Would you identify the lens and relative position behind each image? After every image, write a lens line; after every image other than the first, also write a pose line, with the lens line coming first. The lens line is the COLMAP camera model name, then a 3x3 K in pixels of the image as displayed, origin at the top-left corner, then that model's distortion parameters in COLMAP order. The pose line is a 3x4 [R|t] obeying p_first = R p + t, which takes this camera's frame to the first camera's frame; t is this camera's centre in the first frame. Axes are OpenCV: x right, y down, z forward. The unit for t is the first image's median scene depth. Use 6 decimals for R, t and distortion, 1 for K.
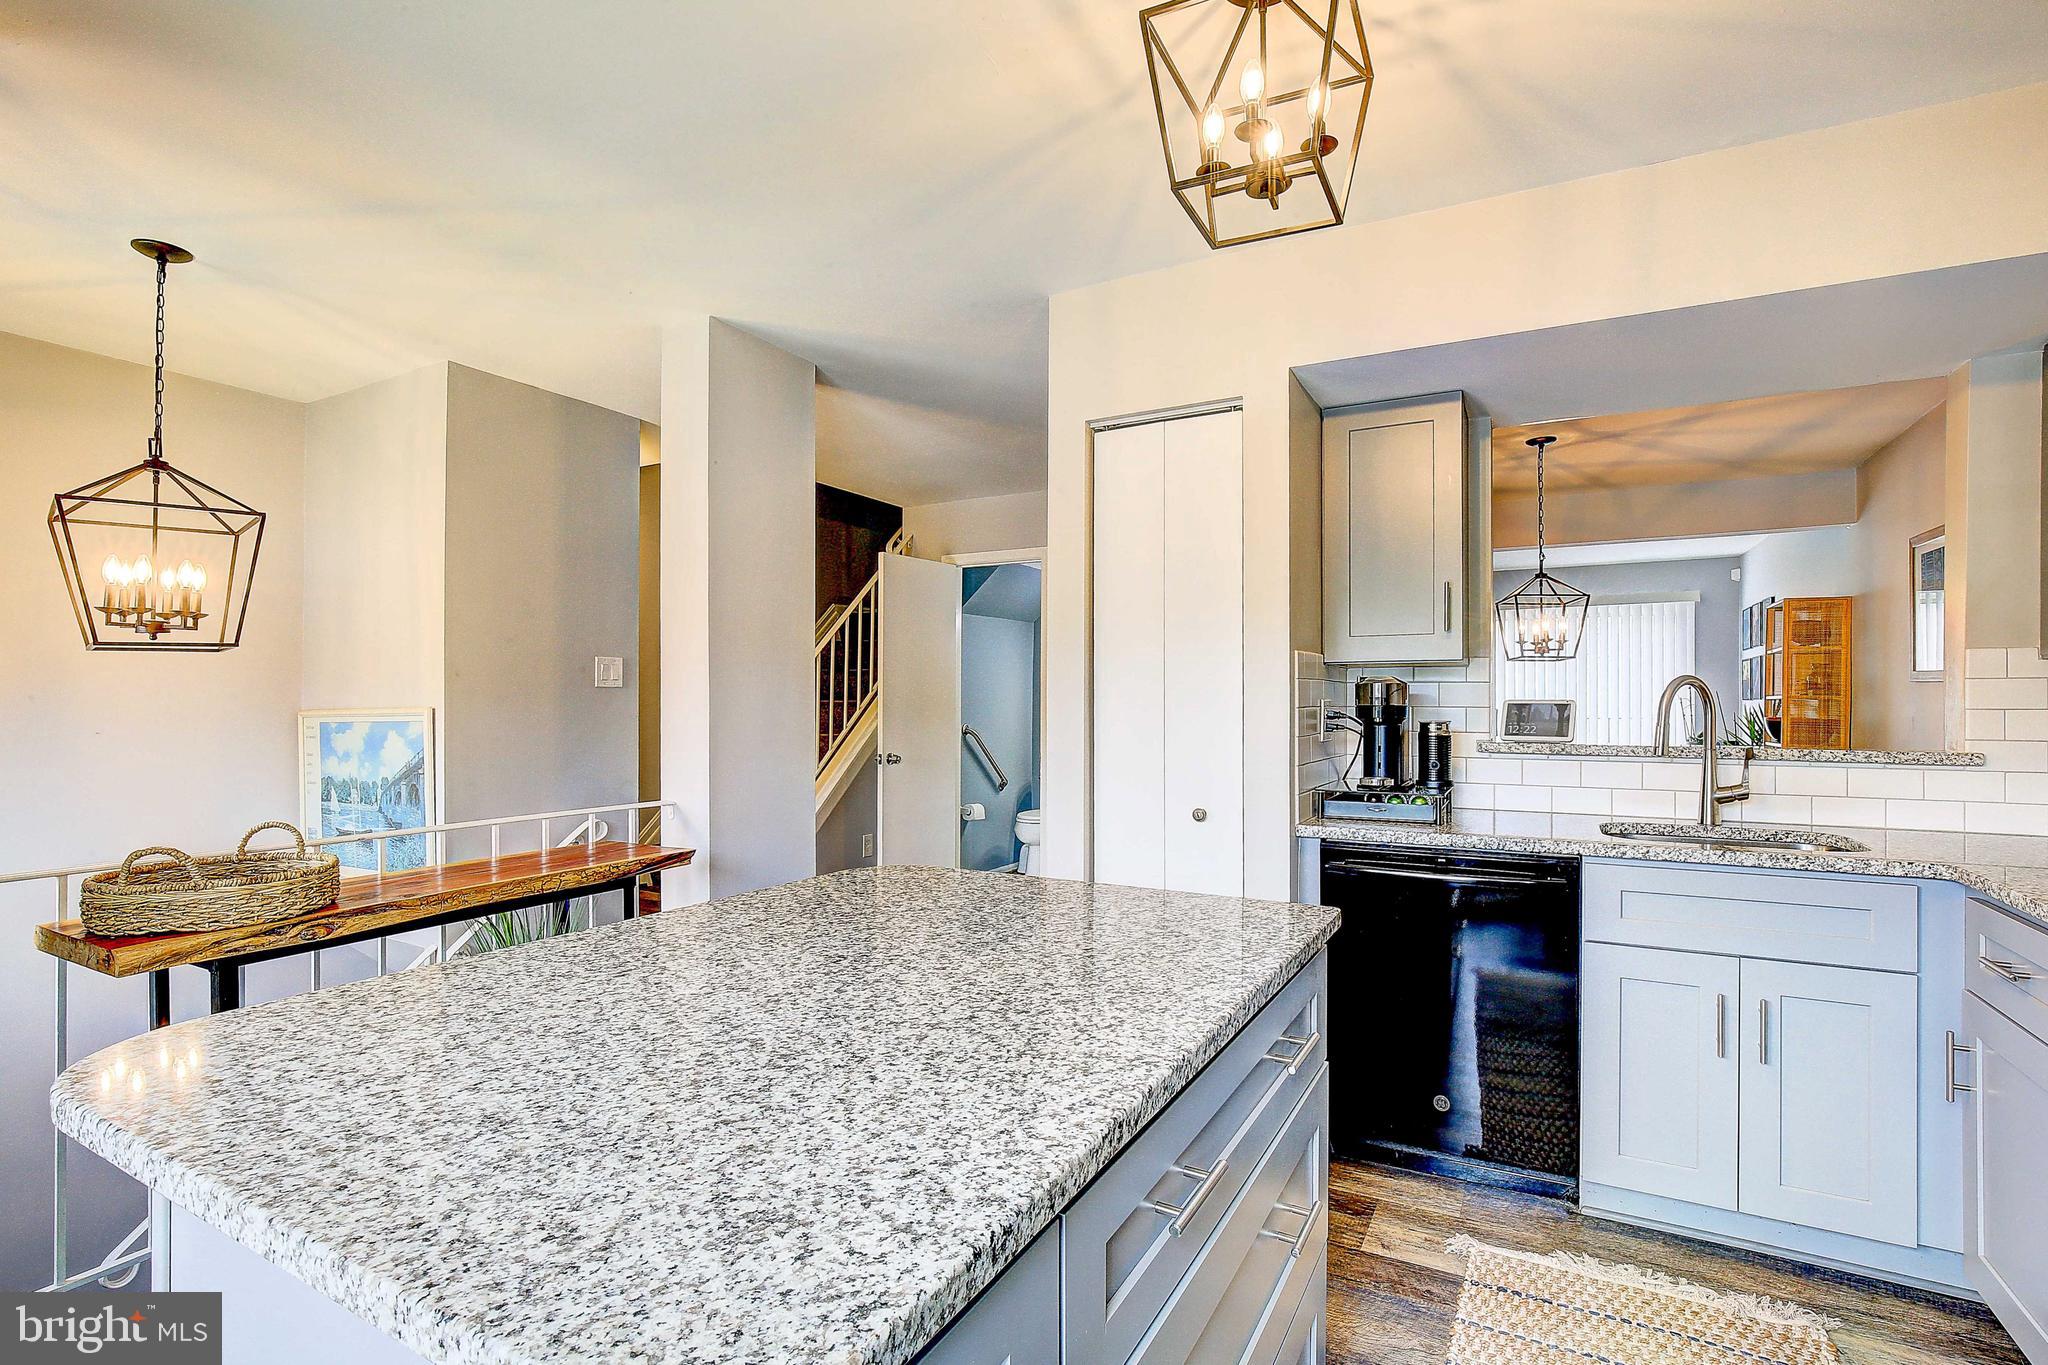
lens RADIAL K [[950.5, 0, 1058.2], [0, 950.5, 702.1], [0, 0, 1]] dist [-0.021581, 0.000740]
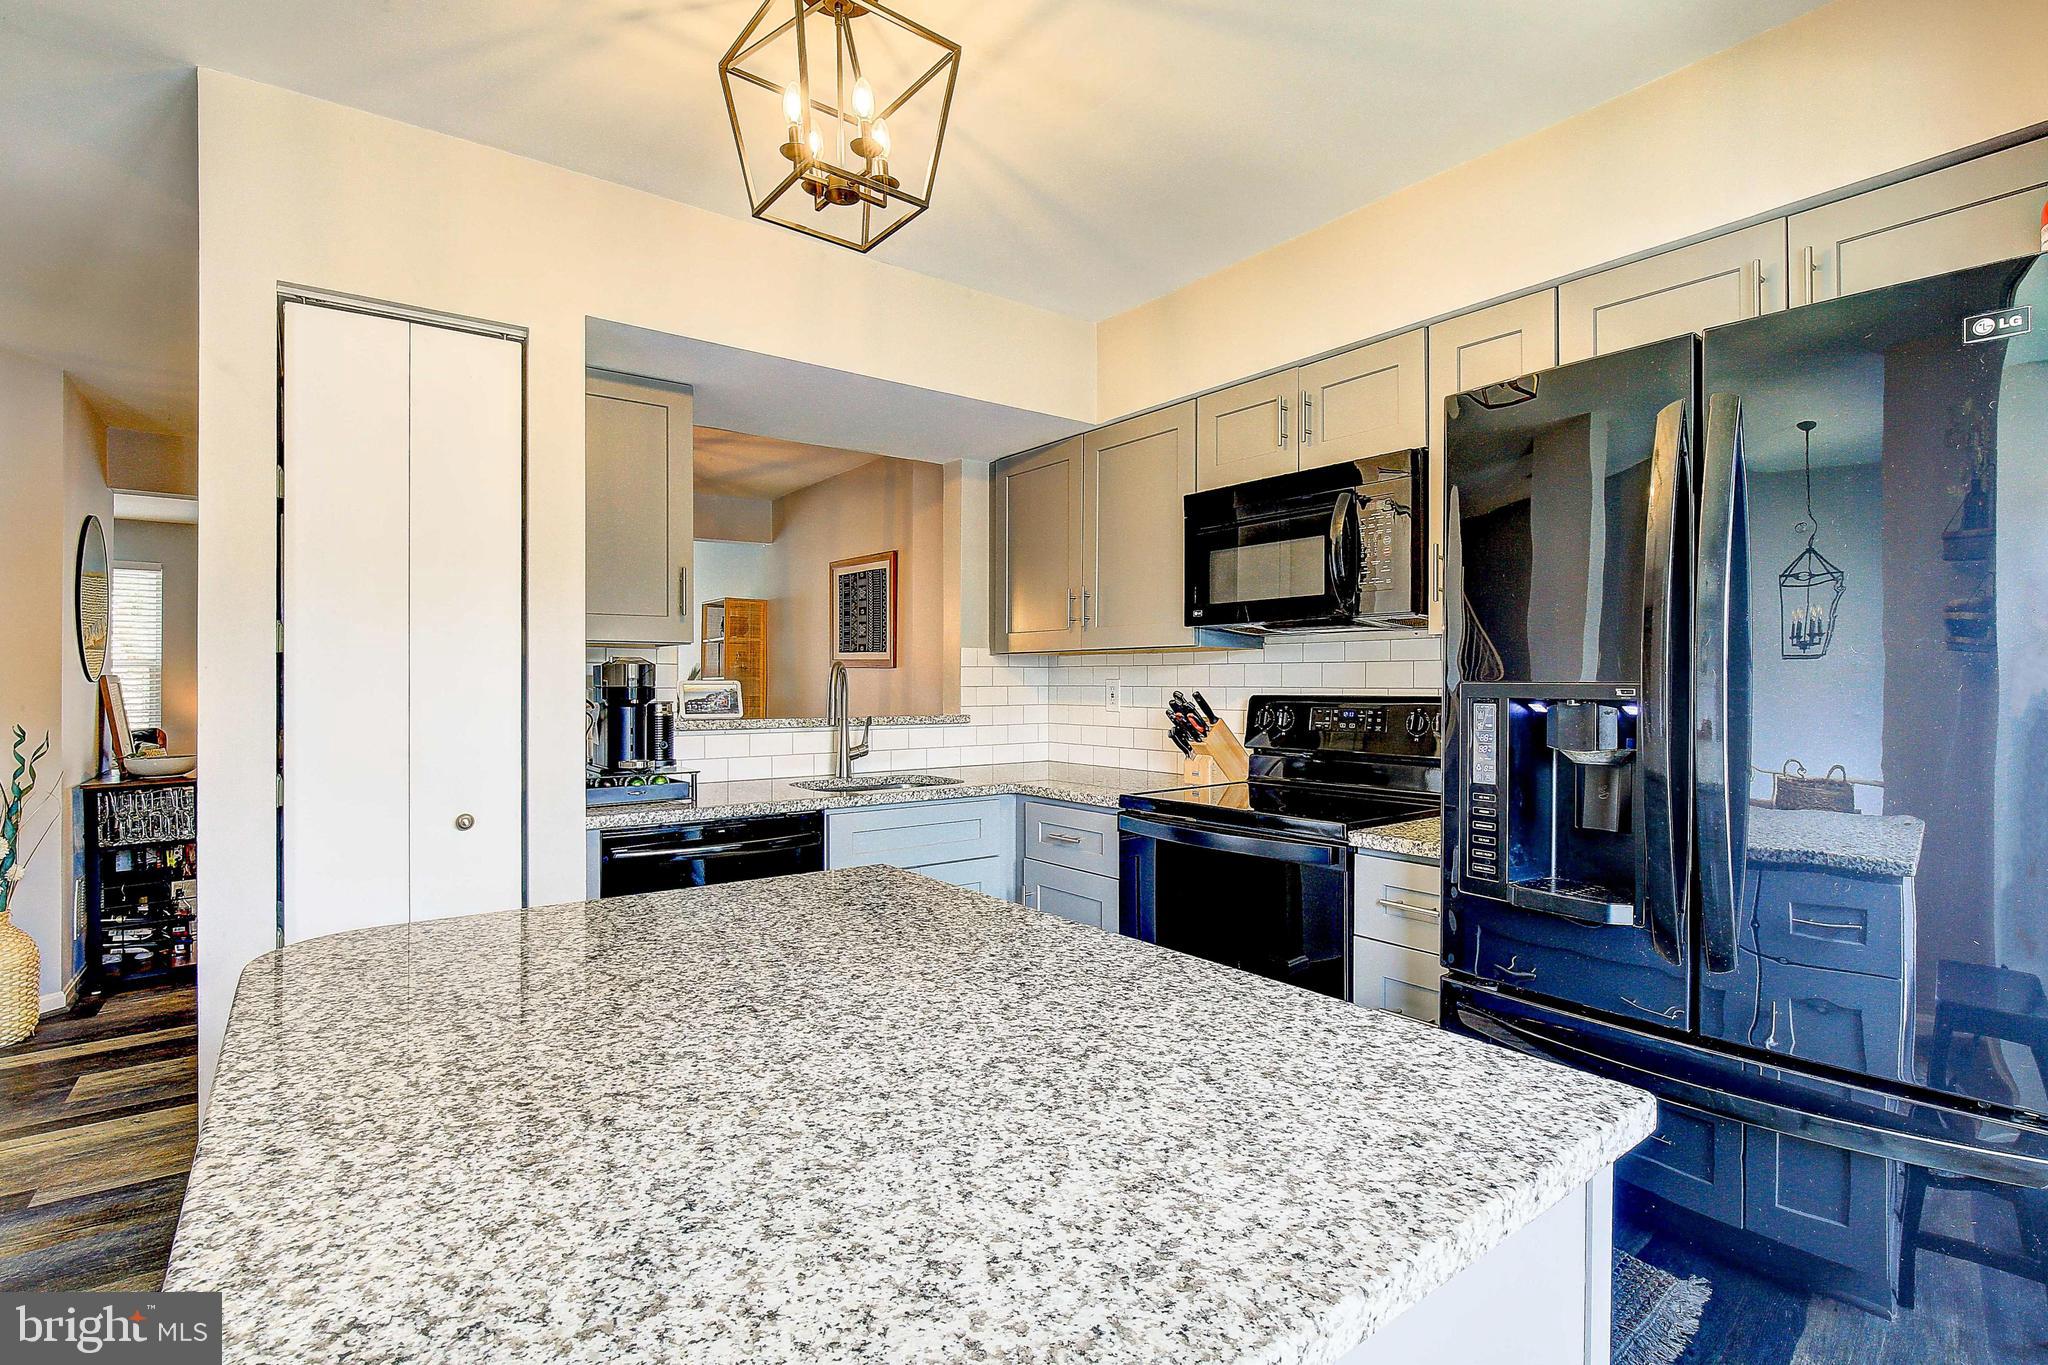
lens RADIAL K [[950.5, 0, 1058.2], [0, 950.5, 702.1], [0, 0, 1]] dist [-0.021581, 0.000740]
pose [[0.406934, -0.020600, 0.913225, -0.966893], [0.002249, 0.999765, 0.021550, -0.001460], [-0.913455, -0.006715, 0.406885, 0.507398]]
